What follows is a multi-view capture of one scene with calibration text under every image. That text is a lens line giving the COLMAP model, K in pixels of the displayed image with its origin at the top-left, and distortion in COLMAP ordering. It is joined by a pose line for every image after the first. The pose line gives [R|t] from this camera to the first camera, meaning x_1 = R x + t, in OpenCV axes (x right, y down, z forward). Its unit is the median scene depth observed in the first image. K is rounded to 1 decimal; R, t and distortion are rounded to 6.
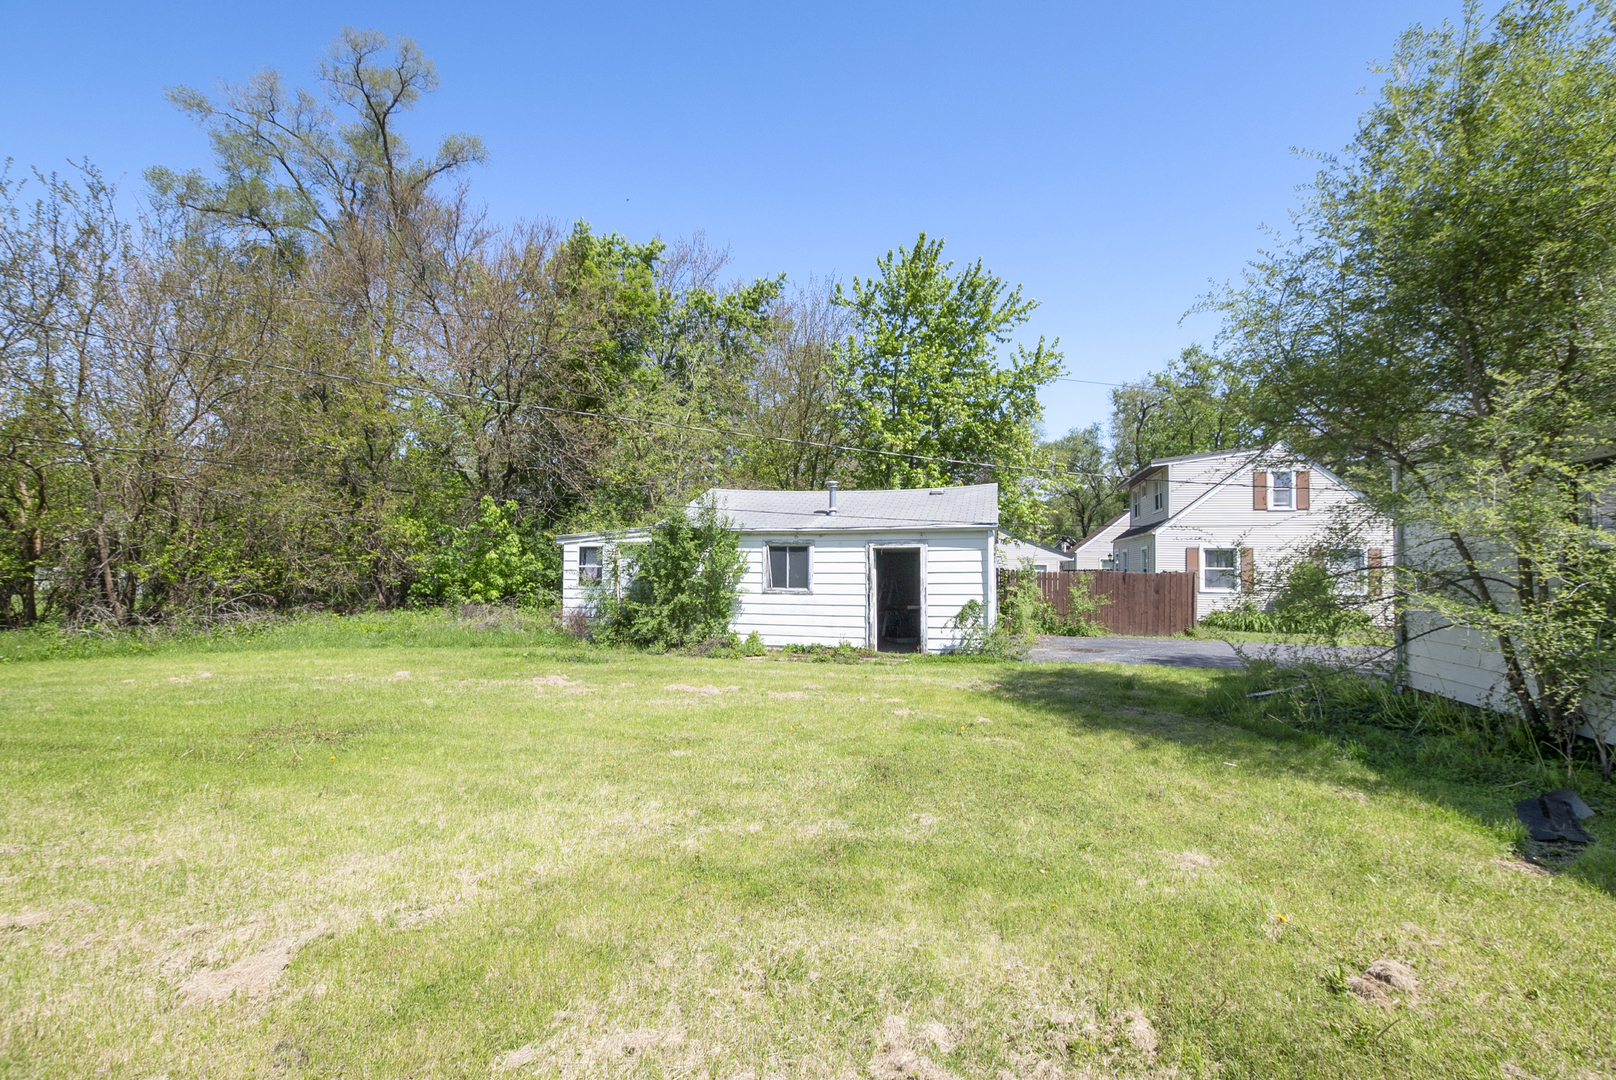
lens RADIAL K [[718.9, 0, 808.0], [0, 718.9, 540.0], [0, 0, 1]] dist [-0.028033, 0.000315]
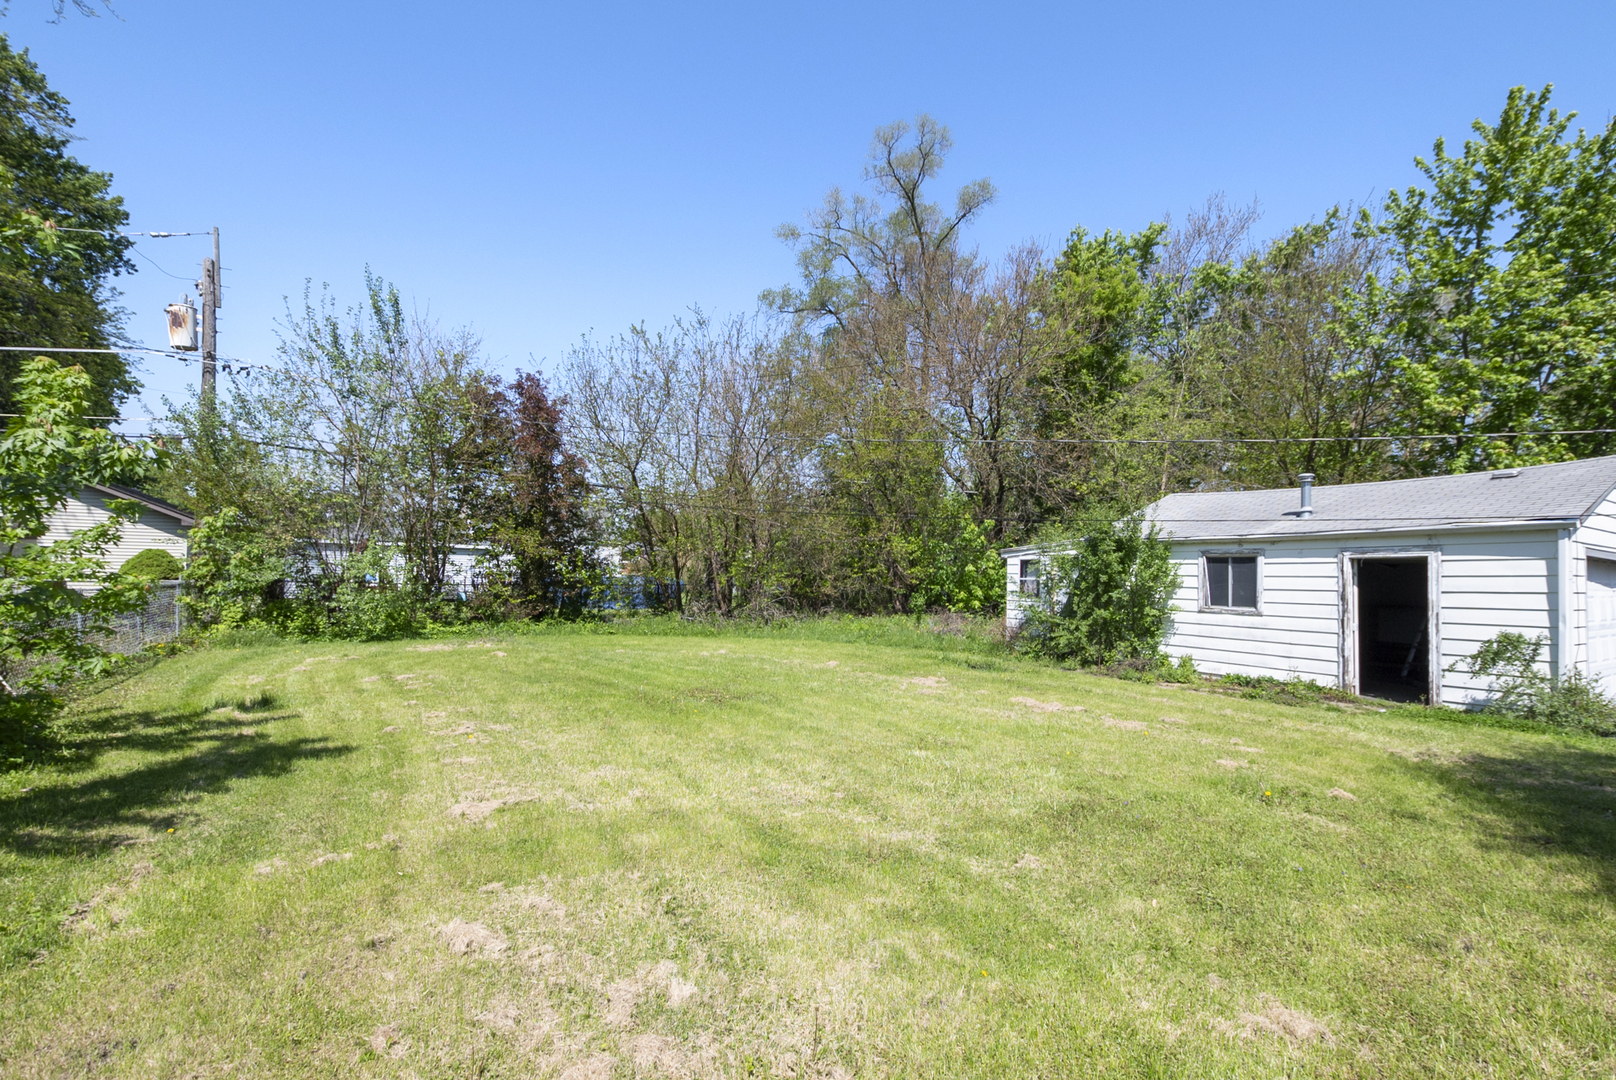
lens RADIAL K [[711.2, 0, 808.9], [0, 711.2, 565.4], [0, 0, 1]] dist [0.003871, 0.000206]
pose [[0.714354, -0.004165, -0.699773, 0.201770], [0.014990, 0.999844, 0.009351, 0.003397], [0.699624, -0.017170, 0.714304, 0.063111]]
